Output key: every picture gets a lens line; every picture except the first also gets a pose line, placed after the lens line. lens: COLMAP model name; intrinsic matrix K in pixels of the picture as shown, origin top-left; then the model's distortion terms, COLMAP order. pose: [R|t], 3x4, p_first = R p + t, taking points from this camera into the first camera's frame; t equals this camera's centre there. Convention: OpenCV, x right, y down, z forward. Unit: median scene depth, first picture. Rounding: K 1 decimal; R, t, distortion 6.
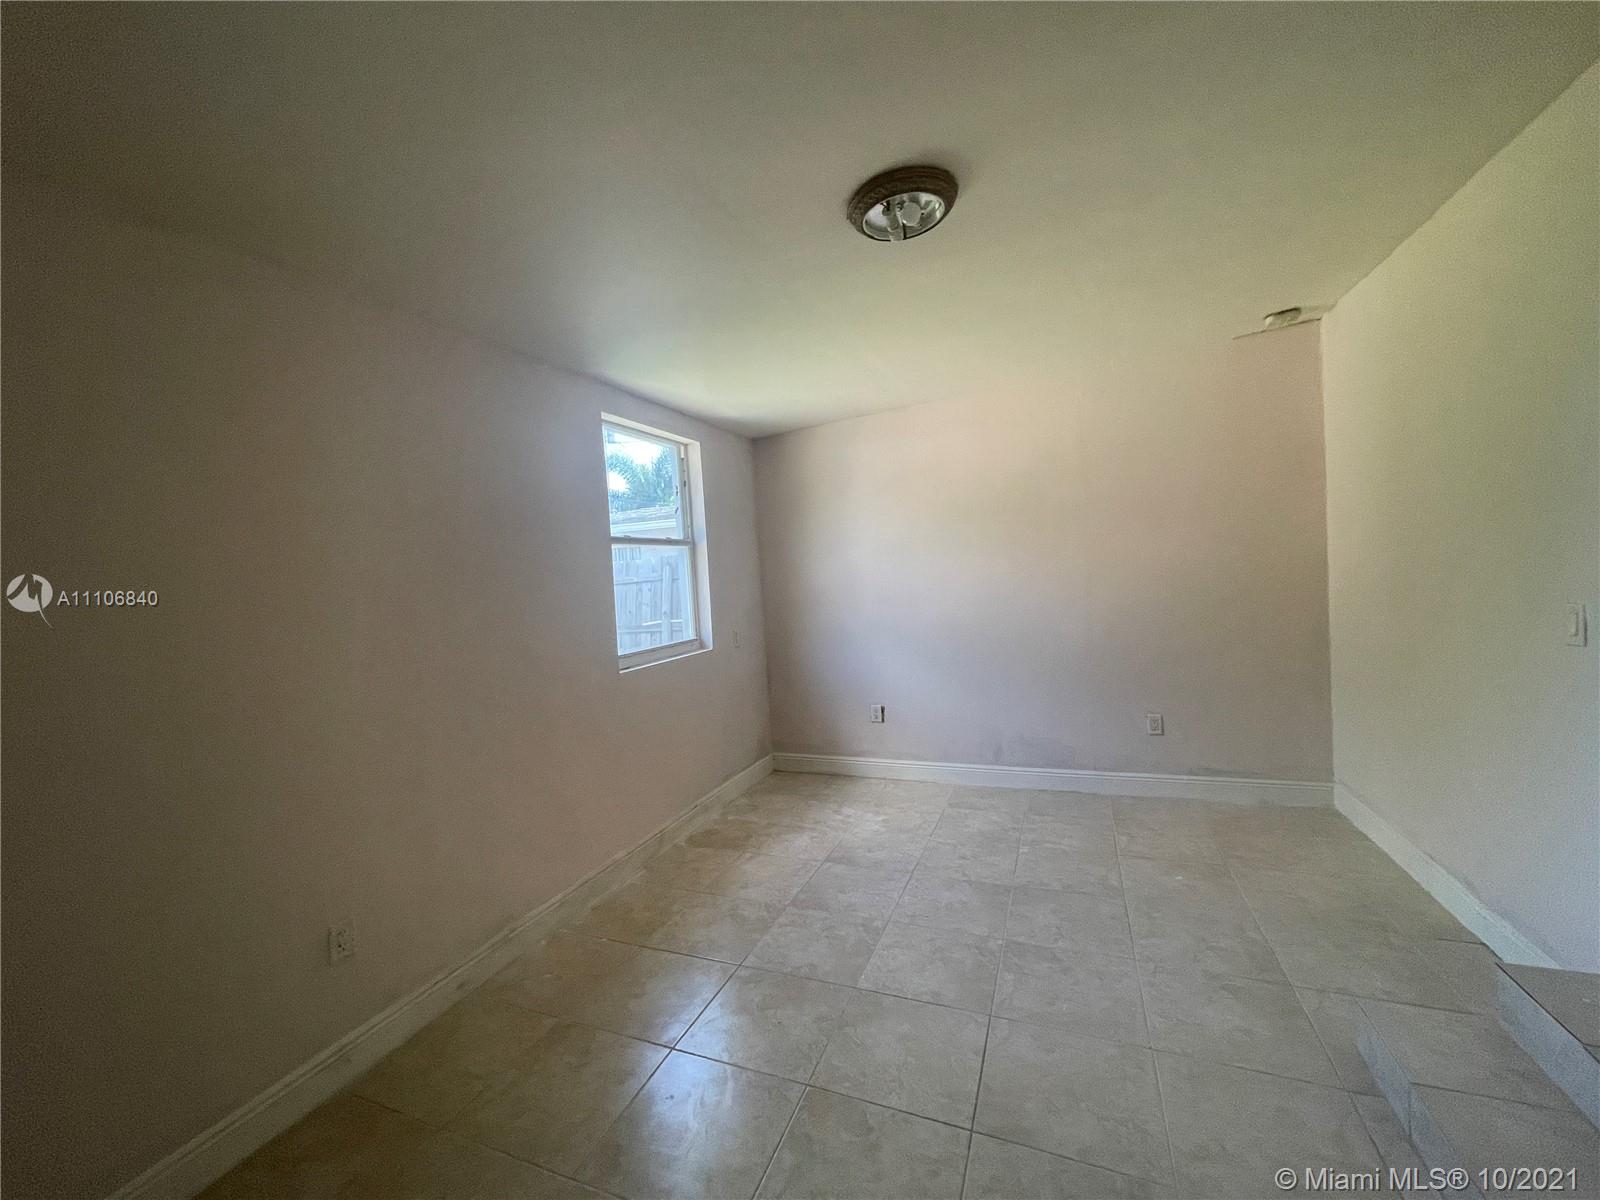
lens RADIAL K [[647.5, 0, 798.2], [0, 647.5, 601.8], [0, 0, 1]] dist [-0.009942, 0.002067]
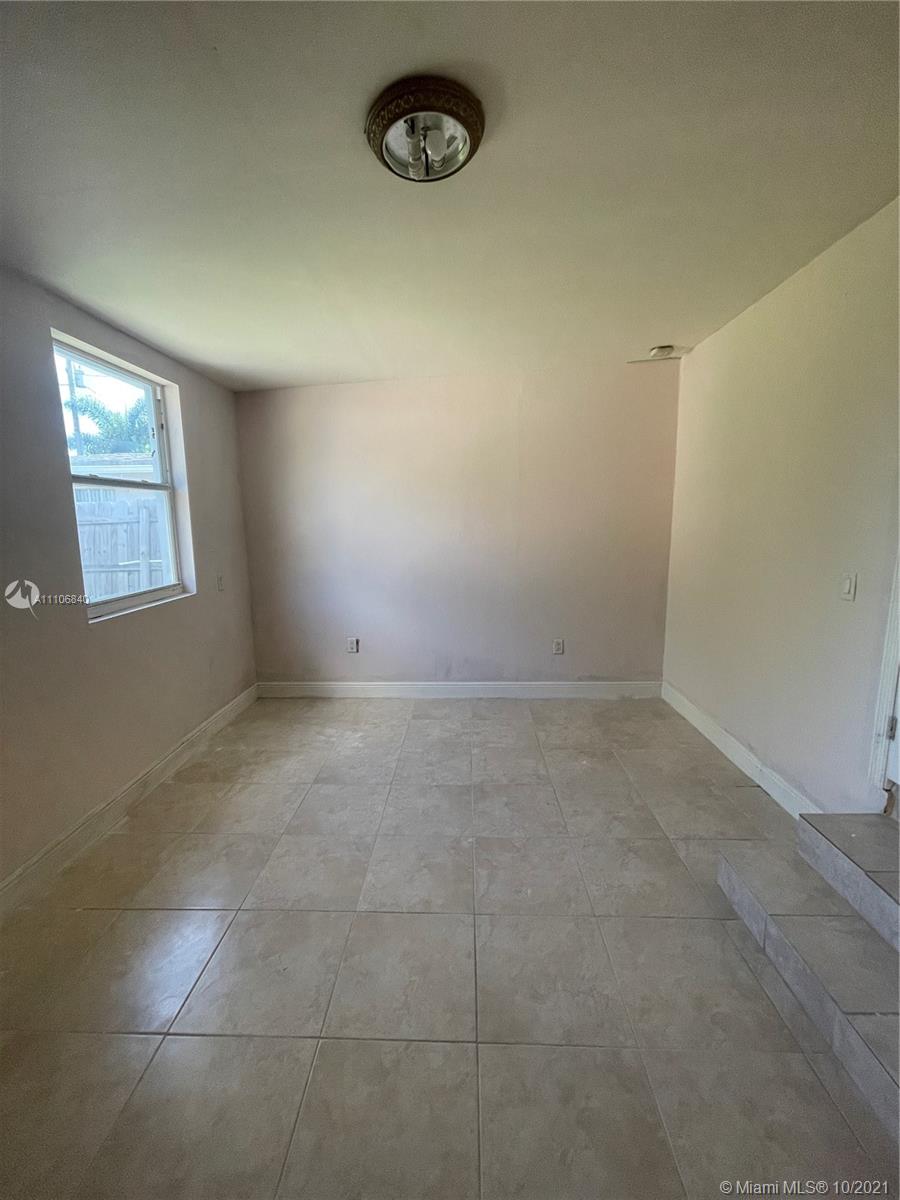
lens RADIAL K [[485.6, 0, 454.1], [0, 485.6, 596.4], [0, 0, 1]] dist [-0.009942, 0.002067]
pose [[0.933842, -0.006804, 0.357621, -0.031115], [-0.030143, 0.994765, 0.097637, -0.013417], [-0.356413, -0.101958, 0.928749, 0.163230]]
